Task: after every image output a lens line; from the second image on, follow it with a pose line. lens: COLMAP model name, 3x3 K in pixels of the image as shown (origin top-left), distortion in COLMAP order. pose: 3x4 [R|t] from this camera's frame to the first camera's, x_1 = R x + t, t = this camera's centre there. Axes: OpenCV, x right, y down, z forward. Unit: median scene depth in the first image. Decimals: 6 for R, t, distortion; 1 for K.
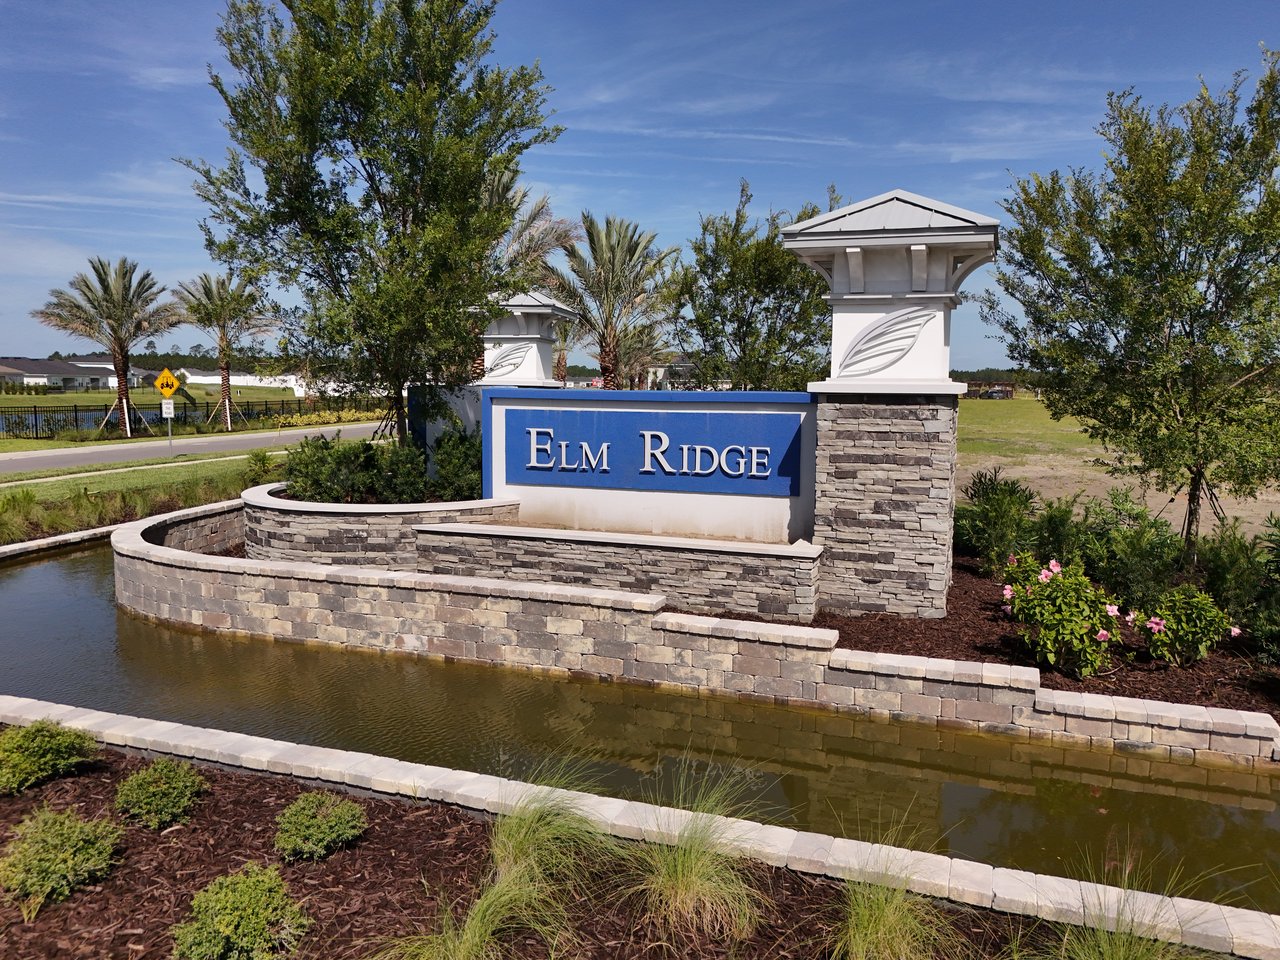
lens RADIAL K [[944.3, 0, 634.8], [0, 944.3, 482.7], [0, 0, 1]] dist [0.064313, -0.056428]
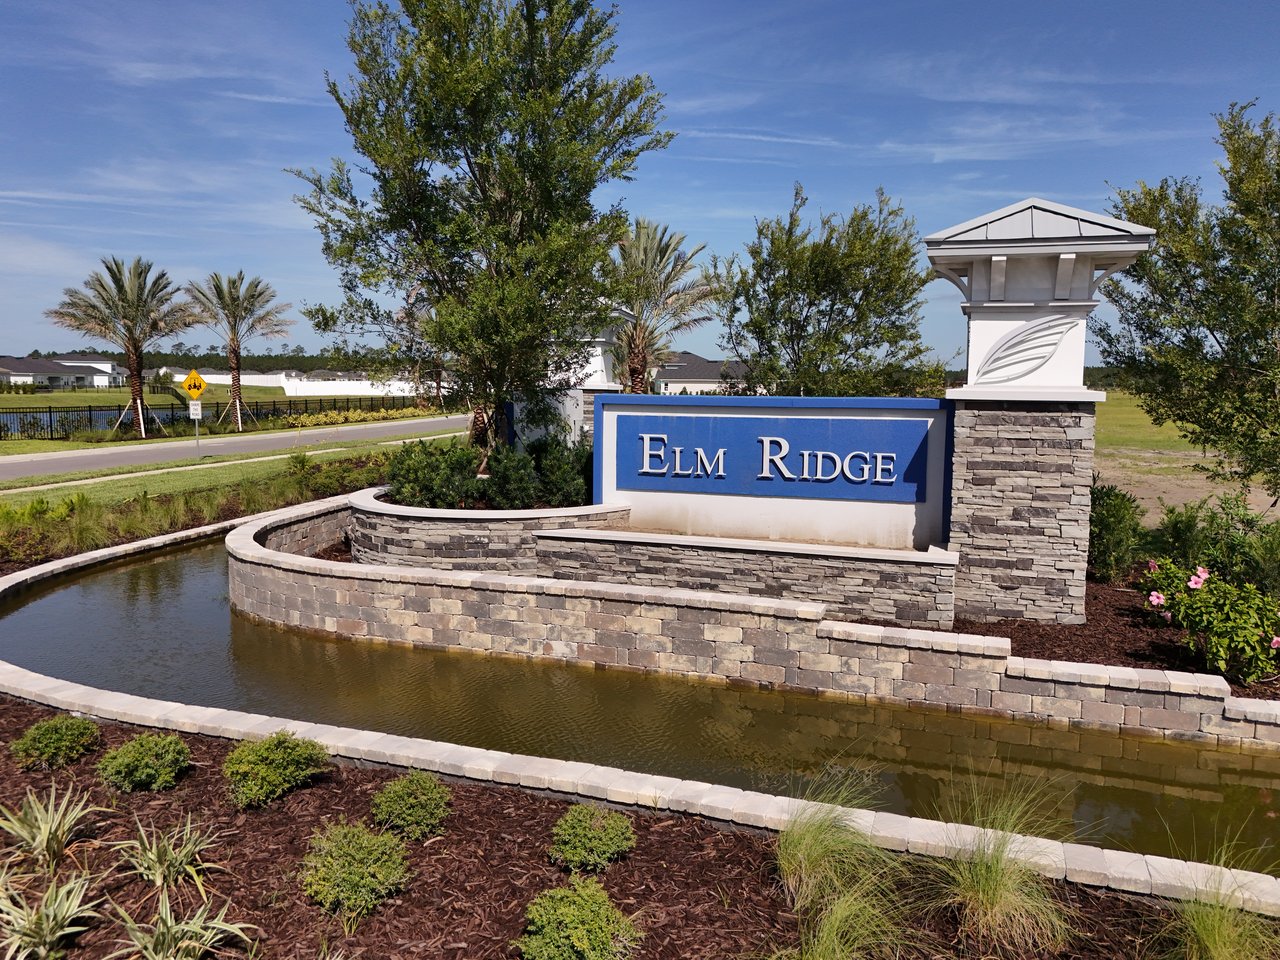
lens RADIAL K [[944.3, 0, 634.2], [0, 944.3, 482.2], [0, 0, 1]] dist [0.064313, -0.056428]
pose [[0.999871, -0.000967, 0.016042, -0.148742], [0.000952, 0.999999, 0.000906, -0.008145], [-0.016043, -0.000890, 0.999871, -0.002268]]
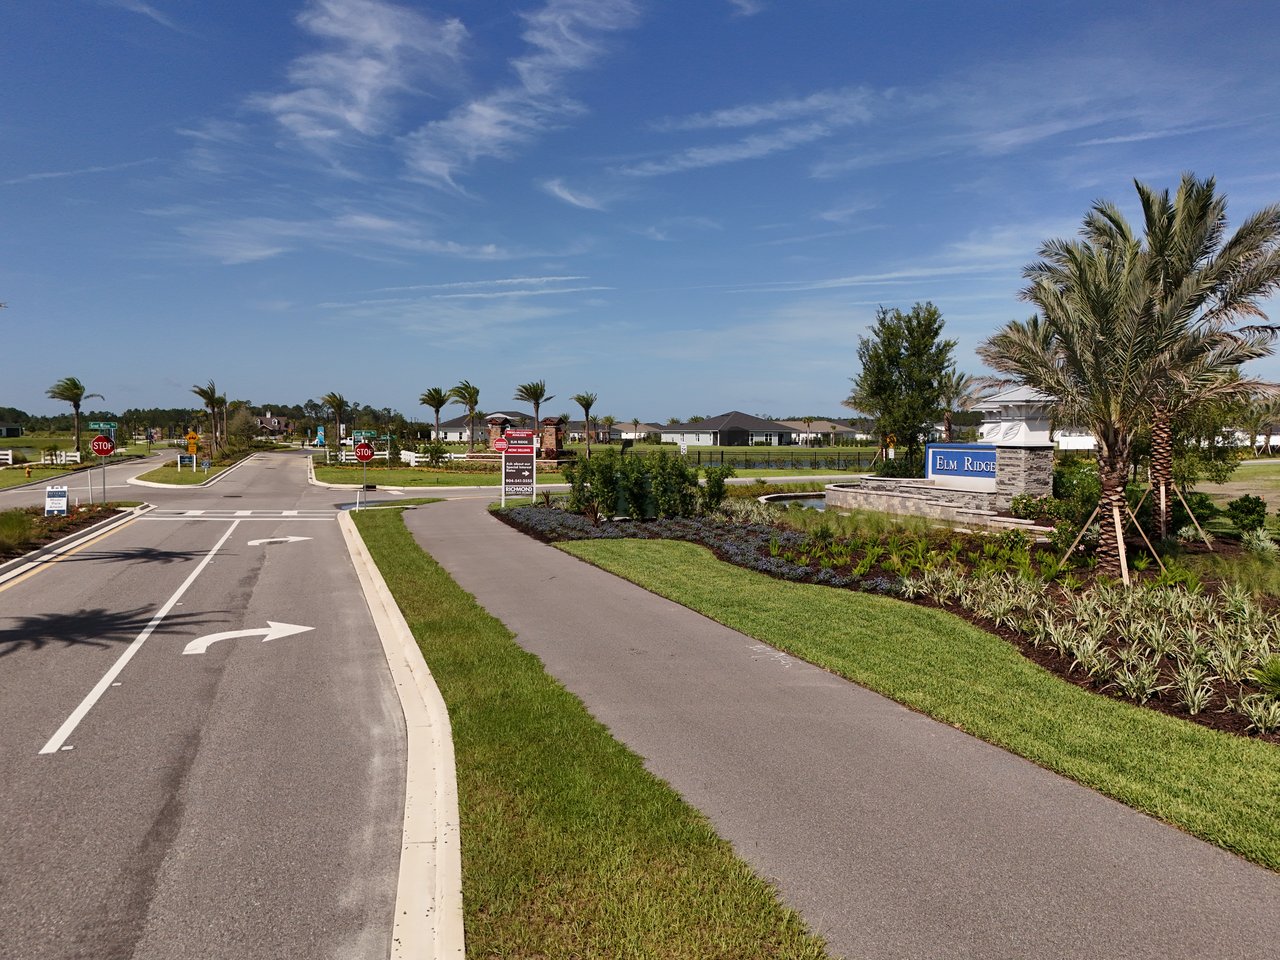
lens RADIAL K [[944.3, 0, 640.8], [0, 944.3, 513.5], [0, 0, 1]] dist [0.064313, -0.056428]
pose [[0.699268, 0.058008, -0.712502, 1.607711], [-0.074465, 0.997191, 0.008105, 0.198692], [0.710970, 0.047389, 0.701623, -2.115516]]
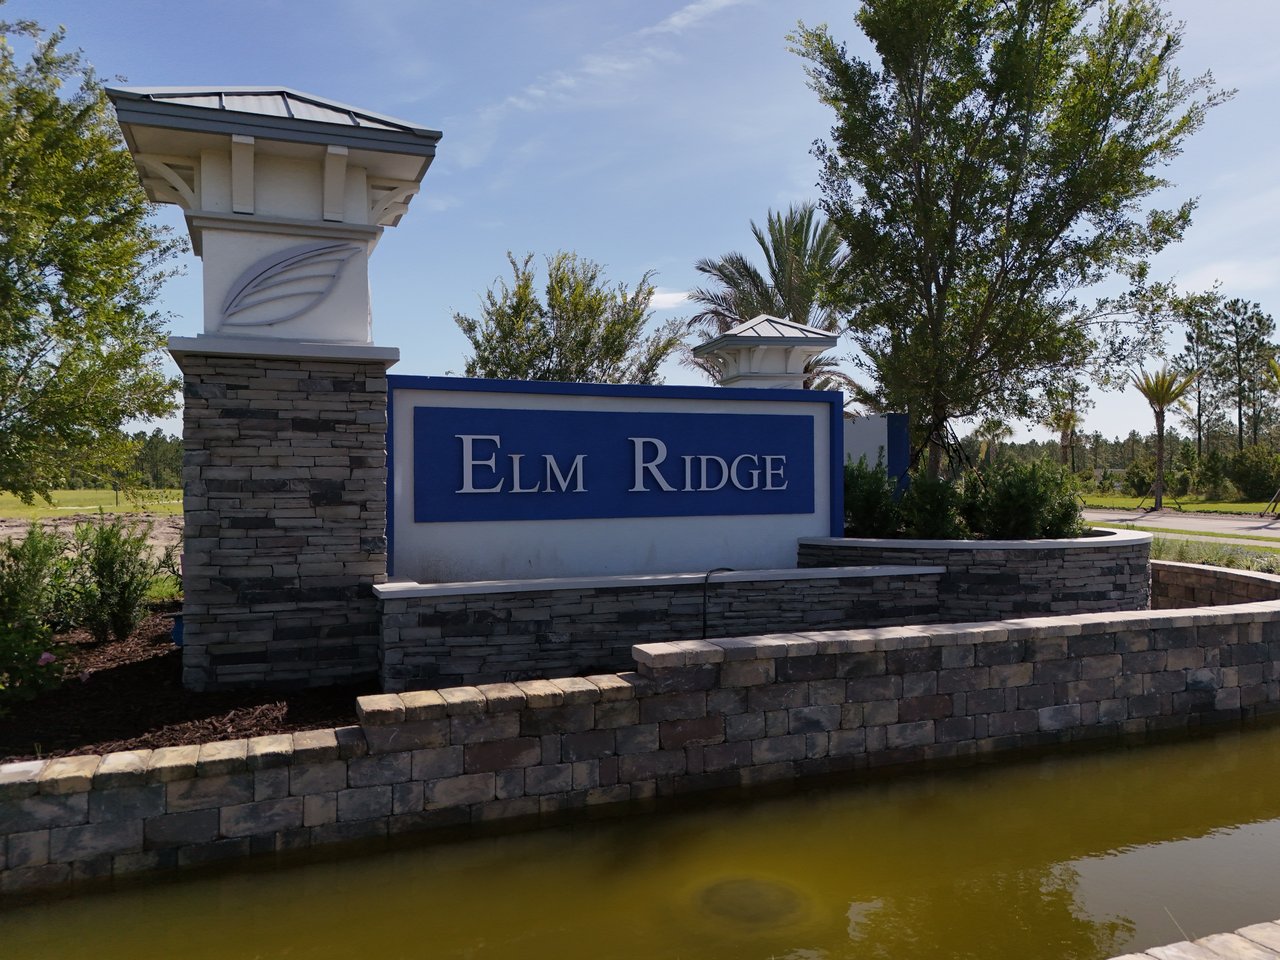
lens RADIAL K [[944.3, 0, 642.7], [0, 944.3, 476.1], [0, 0, 1]] dist [0.064313, -0.056428]
pose [[0.705237, -0.014909, 0.708815, -0.524138], [0.071074, 0.996229, -0.049762, 0.012348], [-0.705400, 0.085473, 0.703637, 0.501261]]
